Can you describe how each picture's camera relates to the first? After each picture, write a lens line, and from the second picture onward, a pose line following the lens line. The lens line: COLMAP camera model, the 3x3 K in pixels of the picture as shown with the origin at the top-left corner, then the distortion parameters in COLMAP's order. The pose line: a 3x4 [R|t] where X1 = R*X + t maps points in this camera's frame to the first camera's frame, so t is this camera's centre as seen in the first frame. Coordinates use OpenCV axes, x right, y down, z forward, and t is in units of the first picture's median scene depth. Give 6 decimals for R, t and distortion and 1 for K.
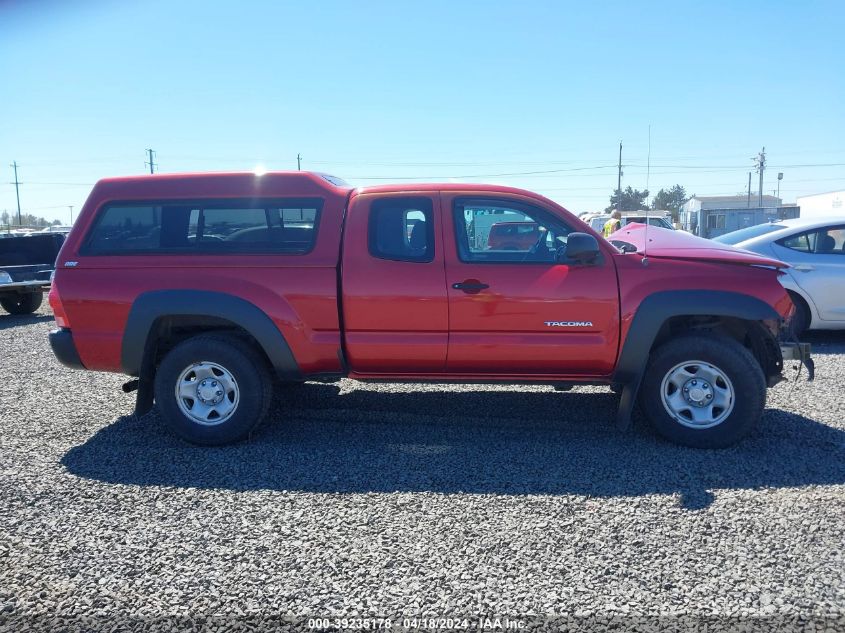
lens RADIAL K [[672.3, 0, 422.5], [0, 672.3, 316.5], [0, 0, 1]] dist [-0.002935, -0.004514]
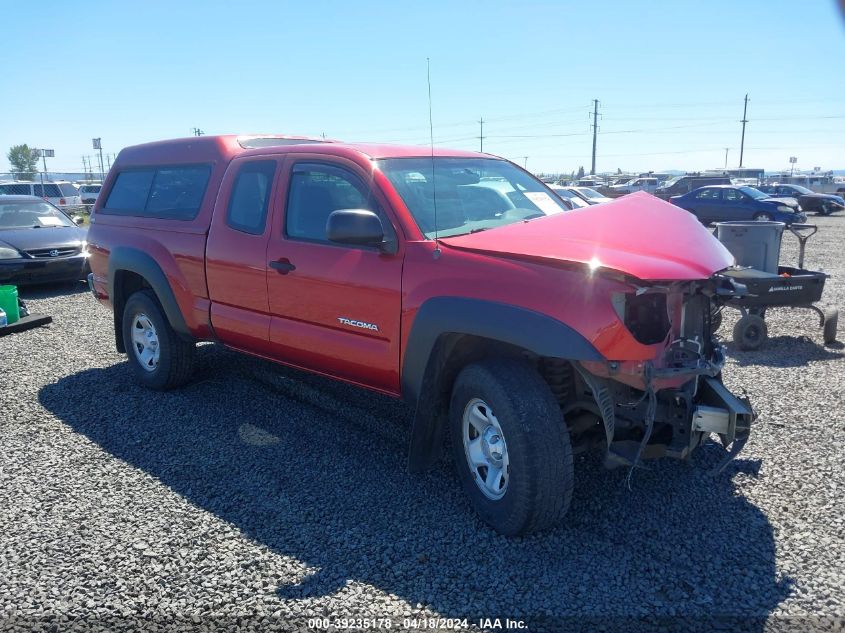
lens RADIAL K [[672.3, 0, 422.5], [0, 672.3, 316.5], [0, 0, 1]] dist [-0.002935, -0.004514]
pose [[0.797717, 0.125795, -0.589765, 0.700443], [-0.082194, 0.991554, 0.100319, -0.076920], [0.597404, -0.031551, 0.801320, 0.390655]]
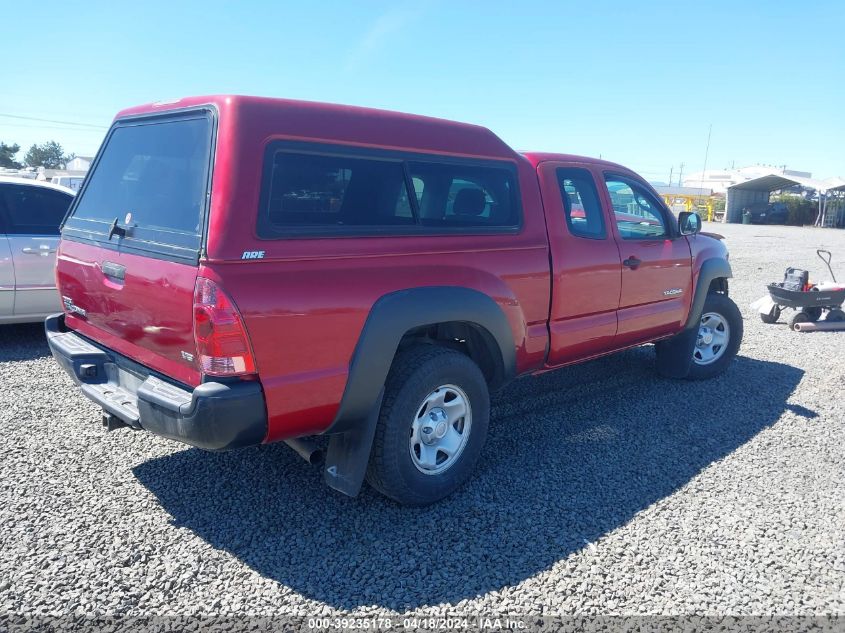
lens RADIAL K [[672.3, 0, 422.5], [0, 672.3, 316.5], [0, 0, 1]] dist [-0.002935, -0.004514]
pose [[0.632826, -0.106783, 0.766896, -0.873370], [0.064695, 0.994273, 0.085059, -0.067595], [-0.771587, -0.004213, 0.636110, 0.561266]]
